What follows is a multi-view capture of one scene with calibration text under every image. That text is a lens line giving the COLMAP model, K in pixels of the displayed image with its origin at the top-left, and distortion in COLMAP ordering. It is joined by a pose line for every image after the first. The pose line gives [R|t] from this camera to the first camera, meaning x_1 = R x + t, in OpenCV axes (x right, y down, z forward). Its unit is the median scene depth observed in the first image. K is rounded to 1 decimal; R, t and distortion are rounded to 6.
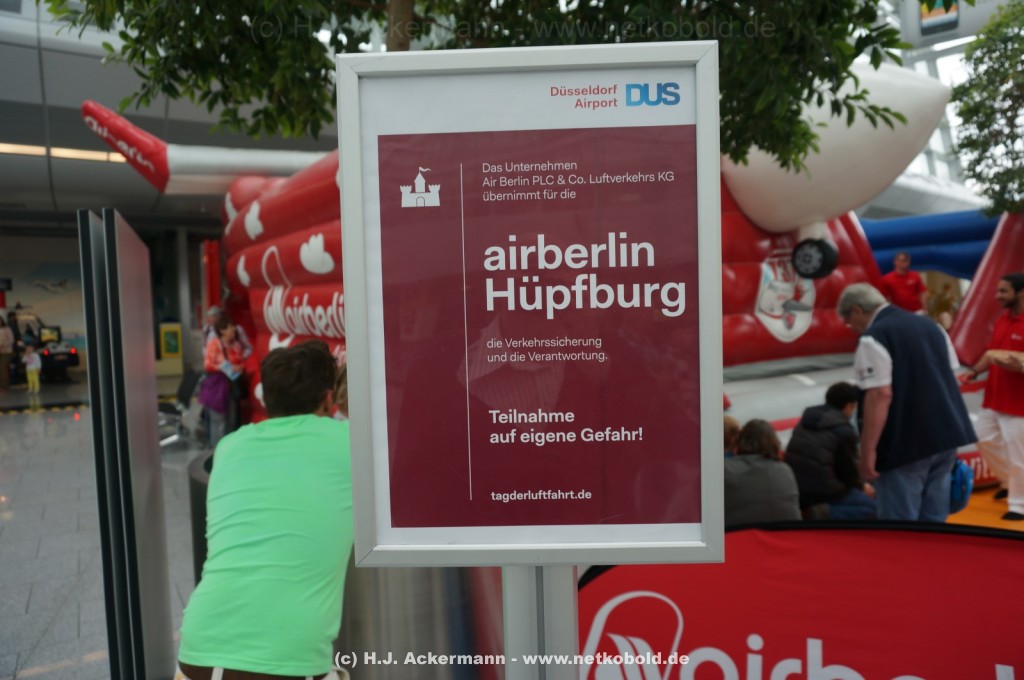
lens RADIAL K [[734.8, 0, 512.0], [0, 734.8, 340.0], [0, 0, 1]] dist [0.005223, -0.003408]
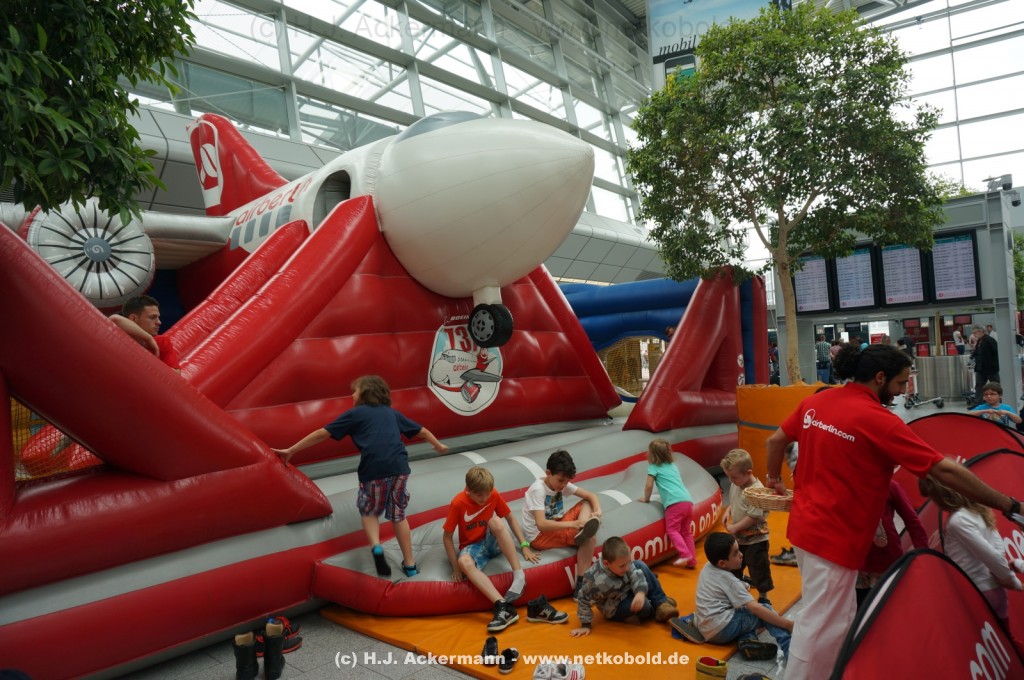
lens RADIAL K [[734.8, 0, 512.0], [0, 734.8, 340.0], [0, 0, 1]] dist [0.005223, -0.003408]
pose [[0.975453, -0.011694, 0.219895, 0.501820], [0.029590, 0.996493, -0.078267, -0.041115], [-0.218209, 0.082852, 0.972379, 0.206631]]
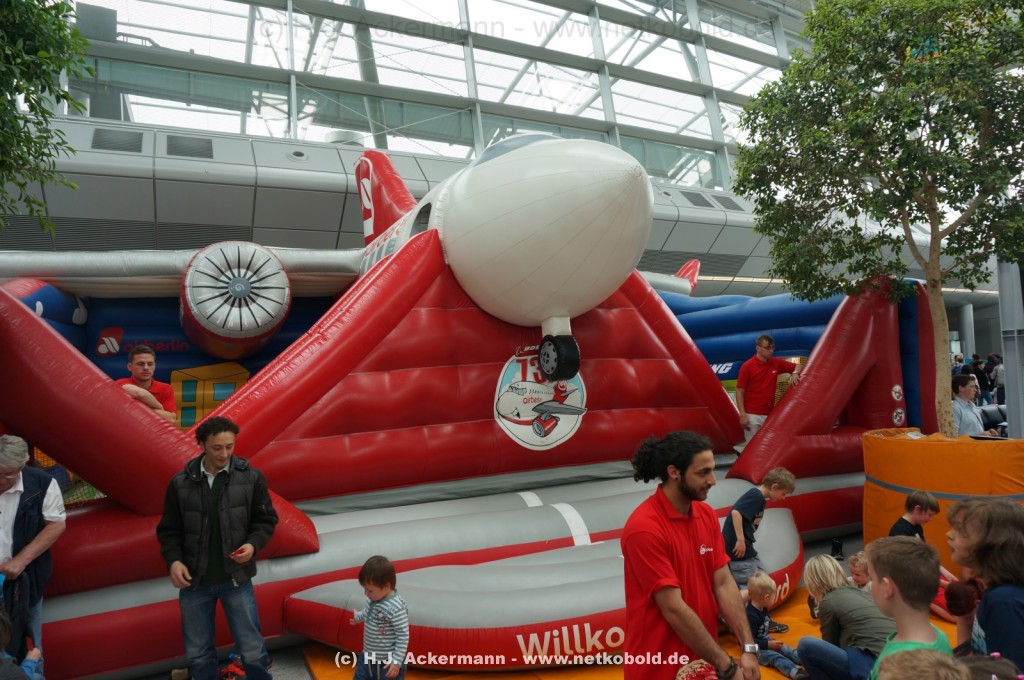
lens RADIAL K [[734.8, 0, 512.0], [0, 734.8, 340.0], [0, 0, 1]] dist [0.005223, -0.003408]
pose [[0.987727, -0.016016, -0.155366, 1.055122], [0.004252, 0.997117, -0.075755, -0.138294], [0.156132, 0.074165, 0.984948, 0.264717]]
